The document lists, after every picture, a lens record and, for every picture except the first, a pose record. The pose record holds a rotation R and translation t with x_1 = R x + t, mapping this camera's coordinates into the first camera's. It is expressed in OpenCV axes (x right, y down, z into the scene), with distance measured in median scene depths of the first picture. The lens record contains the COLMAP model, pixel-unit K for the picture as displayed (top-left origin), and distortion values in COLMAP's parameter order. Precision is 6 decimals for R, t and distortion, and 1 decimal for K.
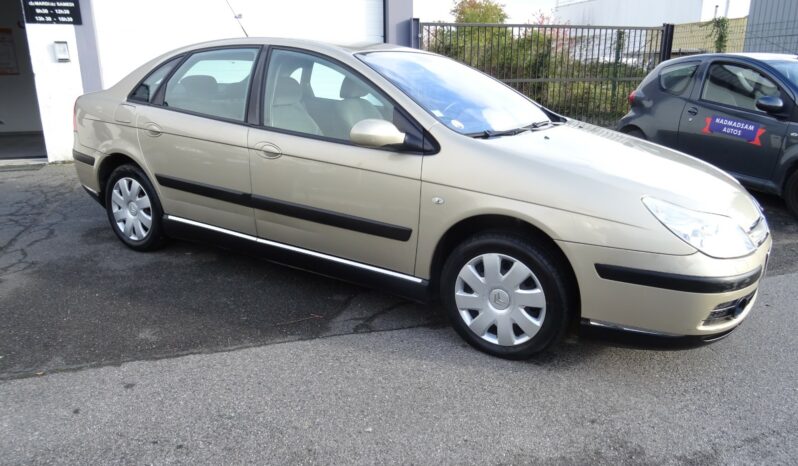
lens RADIAL K [[583.7, 0, 399.8], [0, 583.7, 235.1], [0, 0, 1]] dist [-0.008804, -0.001782]
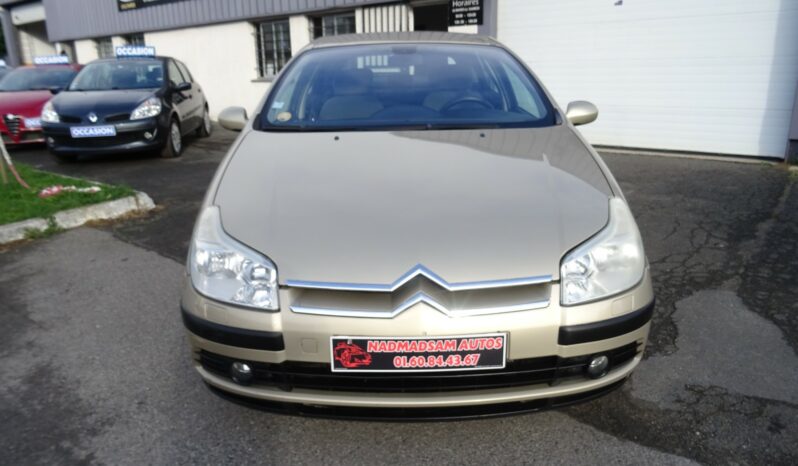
lens RADIAL K [[583.7, 0, 399.4], [0, 583.7, 230.3], [0, 0, 1]] dist [-0.008804, -0.001782]
pose [[0.535124, 0.210268, -0.818187, 0.424693], [-0.211159, 0.971077, 0.111453, -0.053929], [0.817957, 0.113126, 0.564047, 0.246905]]
